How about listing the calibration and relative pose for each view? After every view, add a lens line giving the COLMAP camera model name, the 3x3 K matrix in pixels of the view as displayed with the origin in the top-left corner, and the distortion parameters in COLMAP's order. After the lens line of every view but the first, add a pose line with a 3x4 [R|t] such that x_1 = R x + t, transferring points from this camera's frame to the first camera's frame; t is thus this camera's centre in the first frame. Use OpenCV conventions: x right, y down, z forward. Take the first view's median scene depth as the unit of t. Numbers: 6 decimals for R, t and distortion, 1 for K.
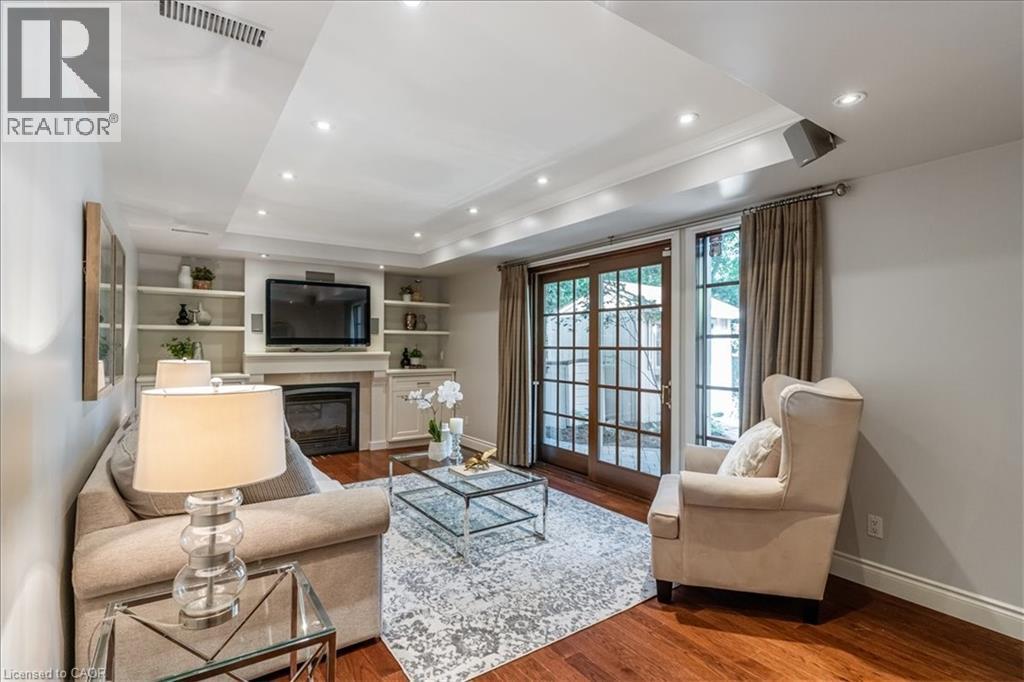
lens RADIAL K [[506.0, 0, 504.5], [0, 506.0, 342.1], [0, 0, 1]] dist [0.006718, 0.001178]
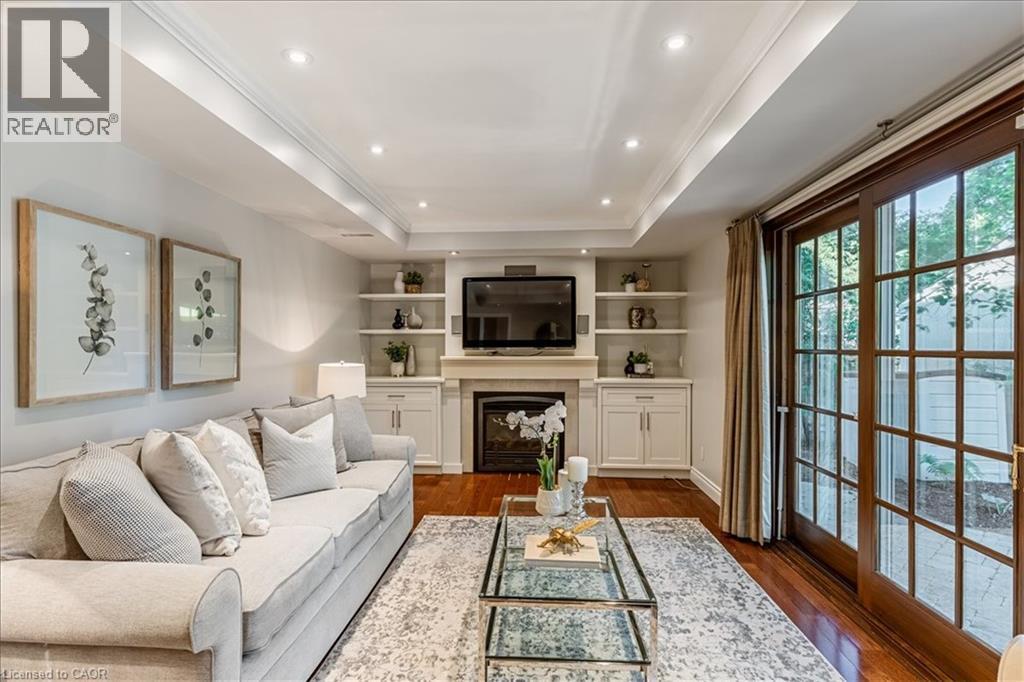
lens RADIAL K [[506.0, 0, 515.8], [0, 506.0, 347.7], [0, 0, 1]] dist [0.006718, 0.001178]
pose [[0.780372, -0.002496, -0.625311, 0.192089], [0.006404, 0.999971, 0.004002, 0.001875], [0.625283, -0.007128, 0.780365, 0.320193]]
